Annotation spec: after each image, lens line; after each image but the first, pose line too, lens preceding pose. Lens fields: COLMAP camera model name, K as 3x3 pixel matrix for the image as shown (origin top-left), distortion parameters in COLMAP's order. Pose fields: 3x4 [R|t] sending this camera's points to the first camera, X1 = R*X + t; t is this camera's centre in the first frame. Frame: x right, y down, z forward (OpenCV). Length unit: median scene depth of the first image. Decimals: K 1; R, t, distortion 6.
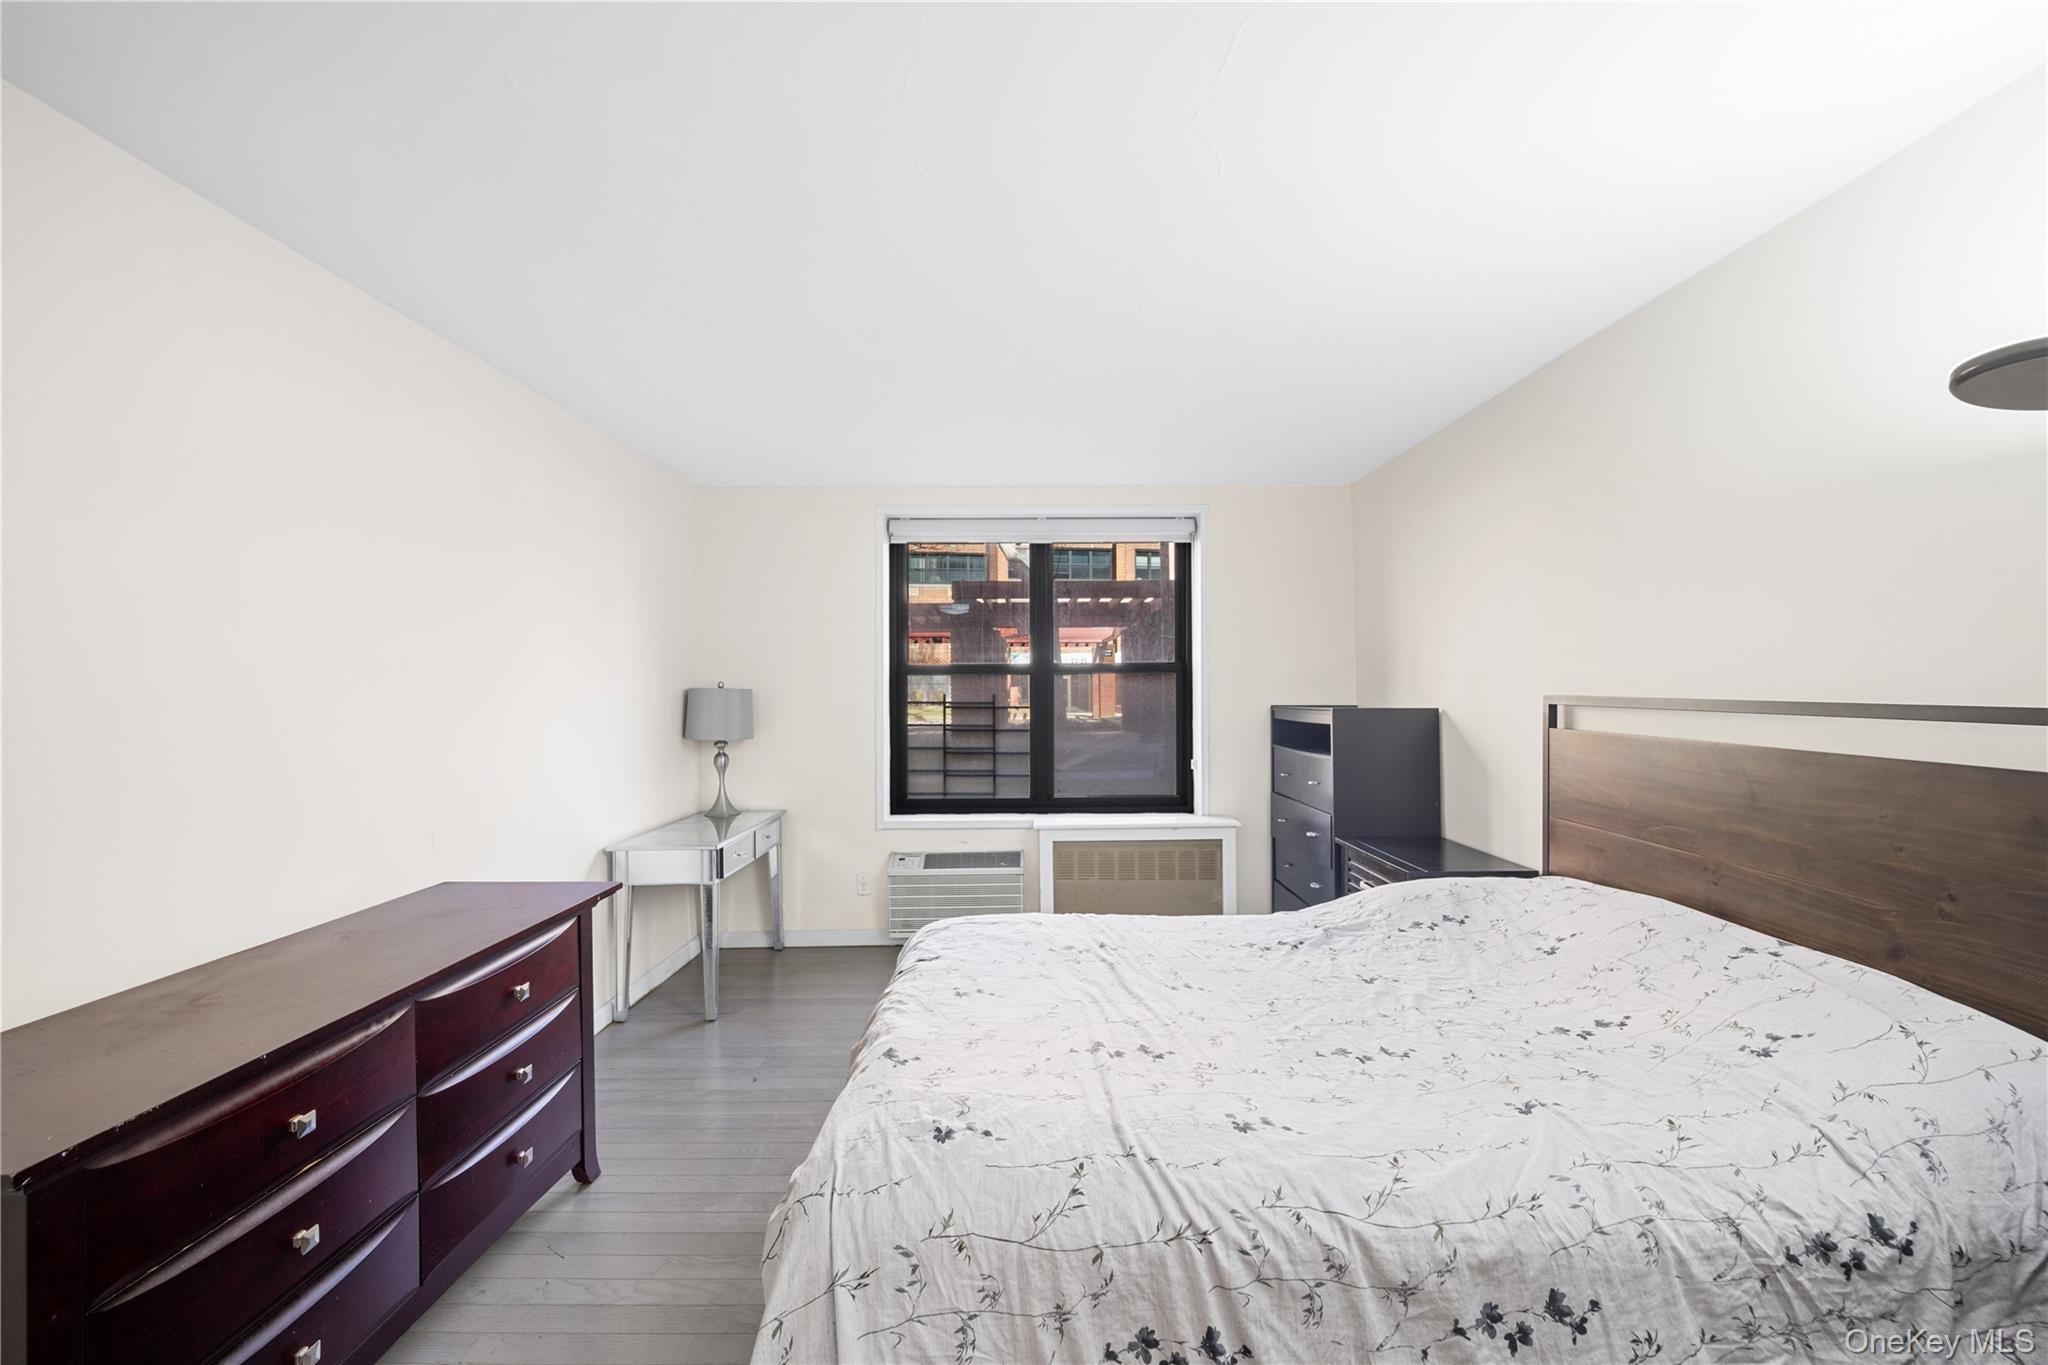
lens RADIAL K [[849.2, 0, 1024.0], [0, 849.2, 682.5], [0, 0, 1]] dist [0.003125, 0.000142]
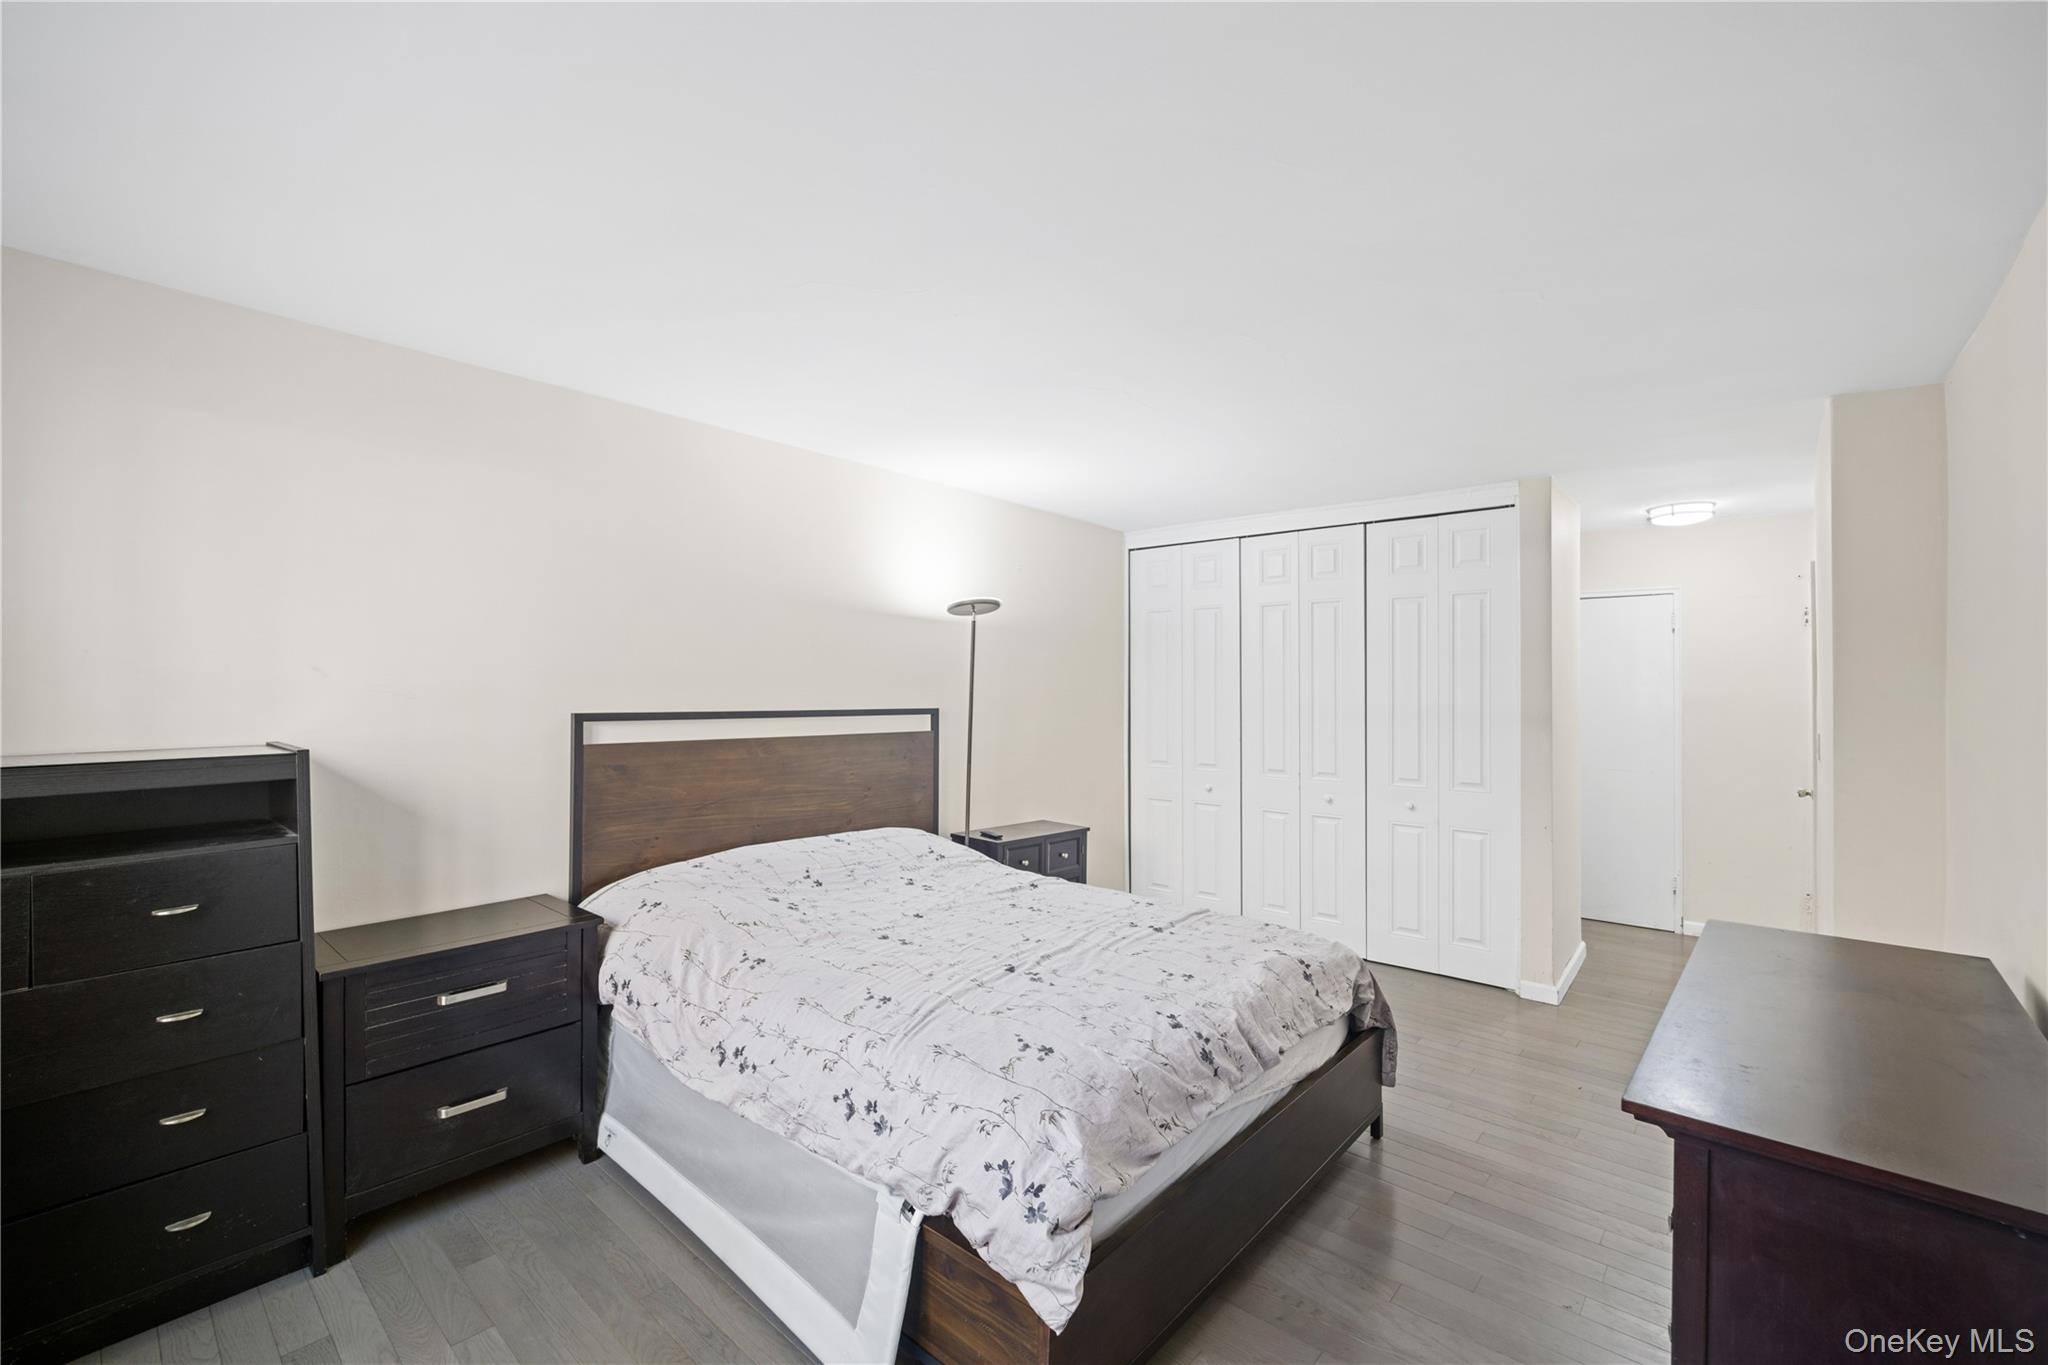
lens RADIAL K [[849.2, 0, 1024.0], [0, 849.2, 682.5], [0, 0, 1]] dist [0.003125, 0.000142]
pose [[-0.746025, 0.003033, 0.665911, -0.687565], [0.000384, 0.999991, -0.004125, -0.031922], [-0.665917, -0.002822, -0.746020, 2.026043]]
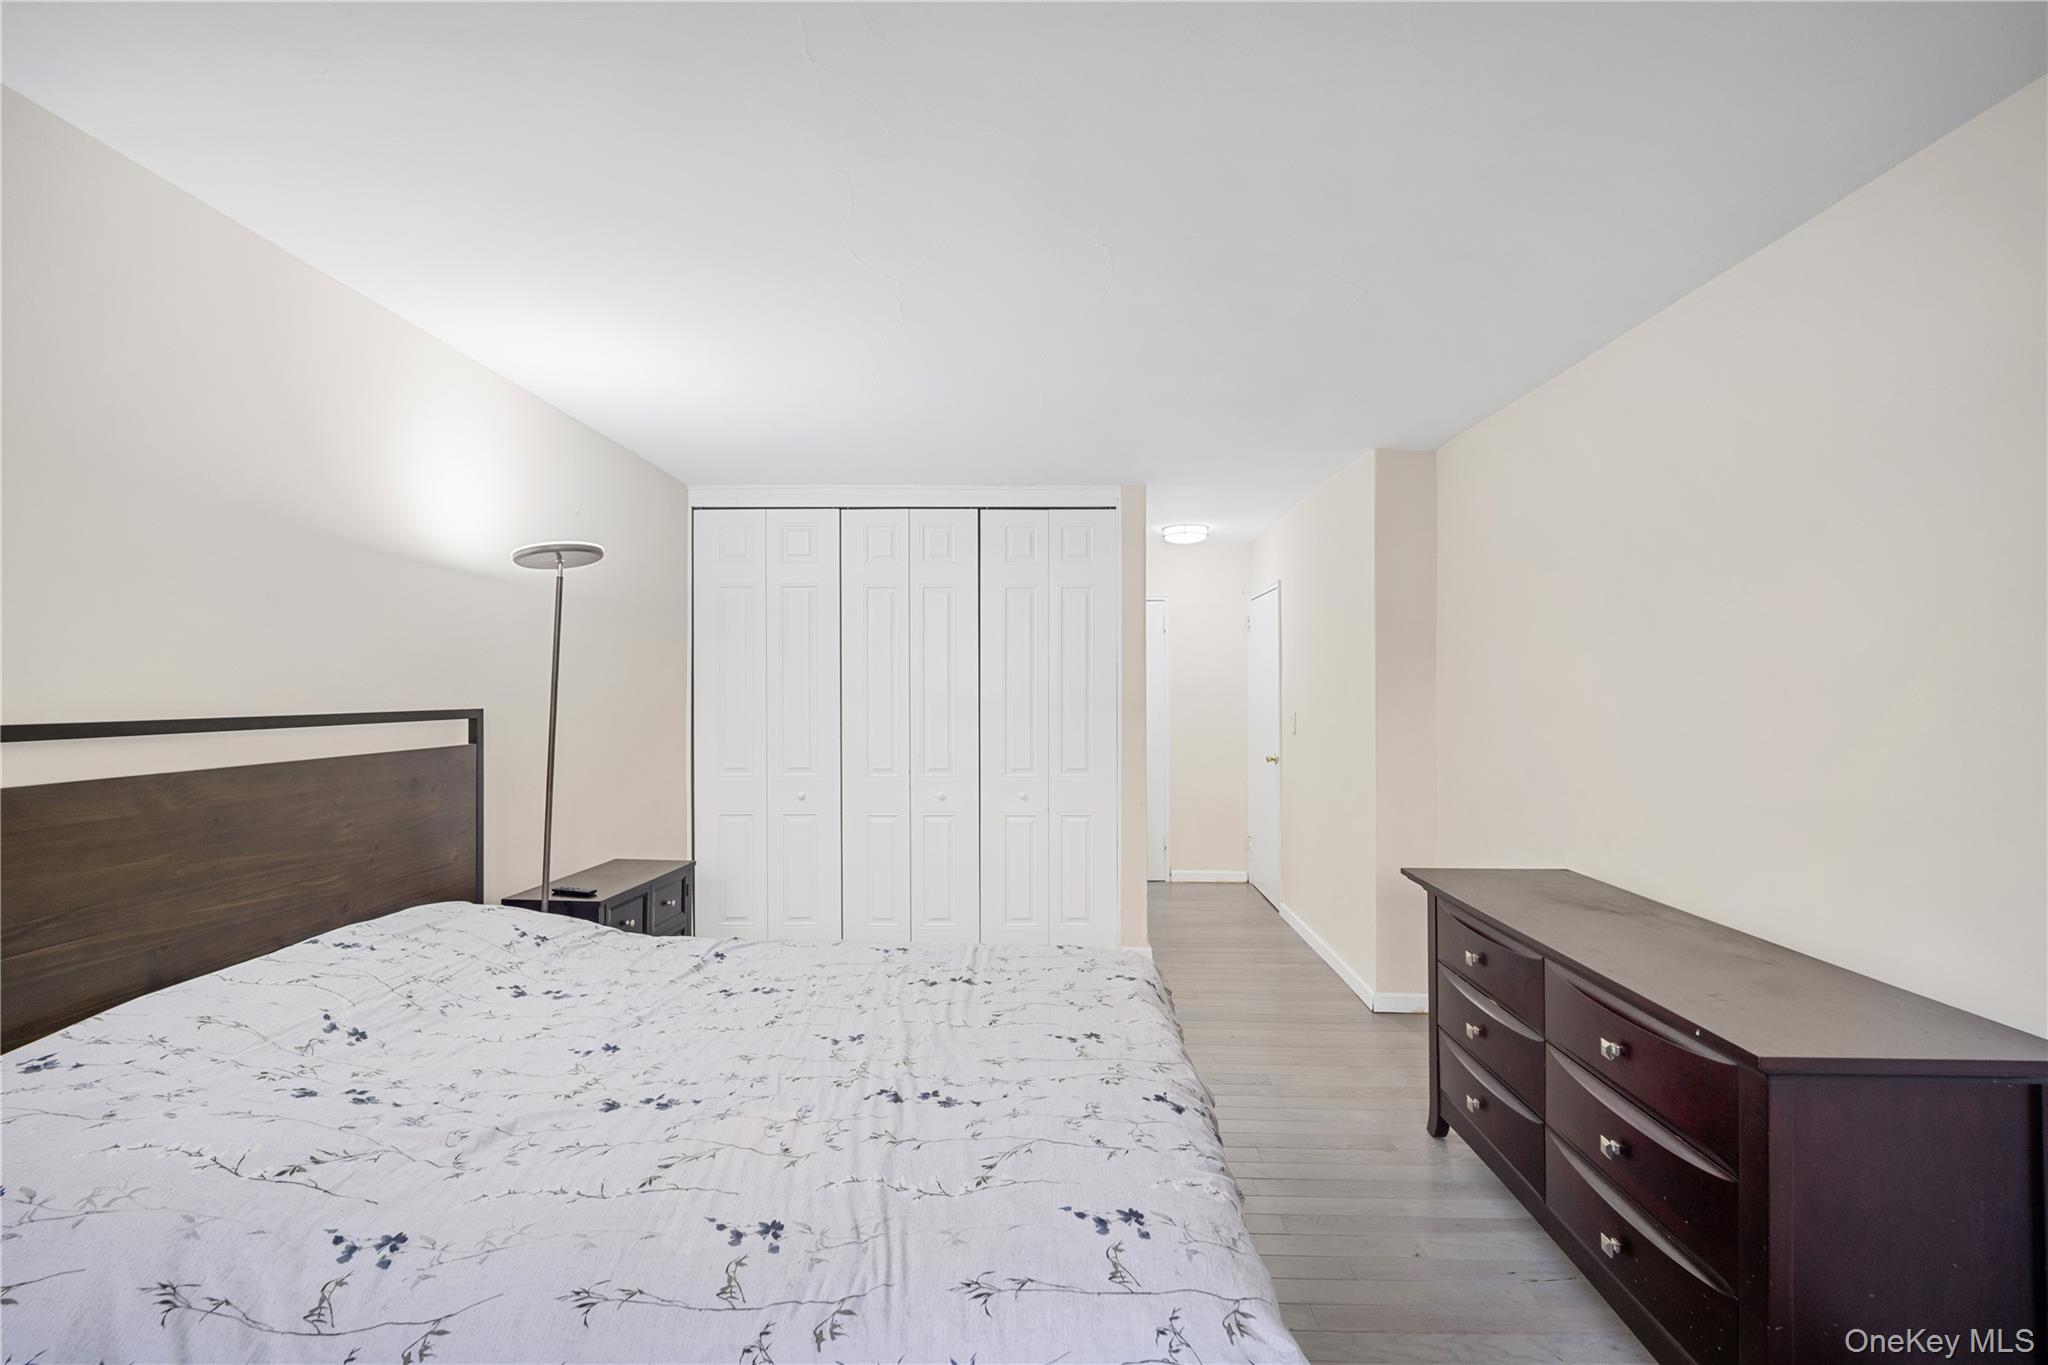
lens RADIAL K [[851.2, 0, 1024.0], [0, 851.2, 682.5], [0, 0, 1]] dist [-0.010476, -0.000057]
pose [[-0.999404, 0.004804, 0.034191, -0.032604], [0.004819, 0.999988, 0.000335, -0.015109], [-0.034189, 0.000500, -0.999415, 1.922330]]
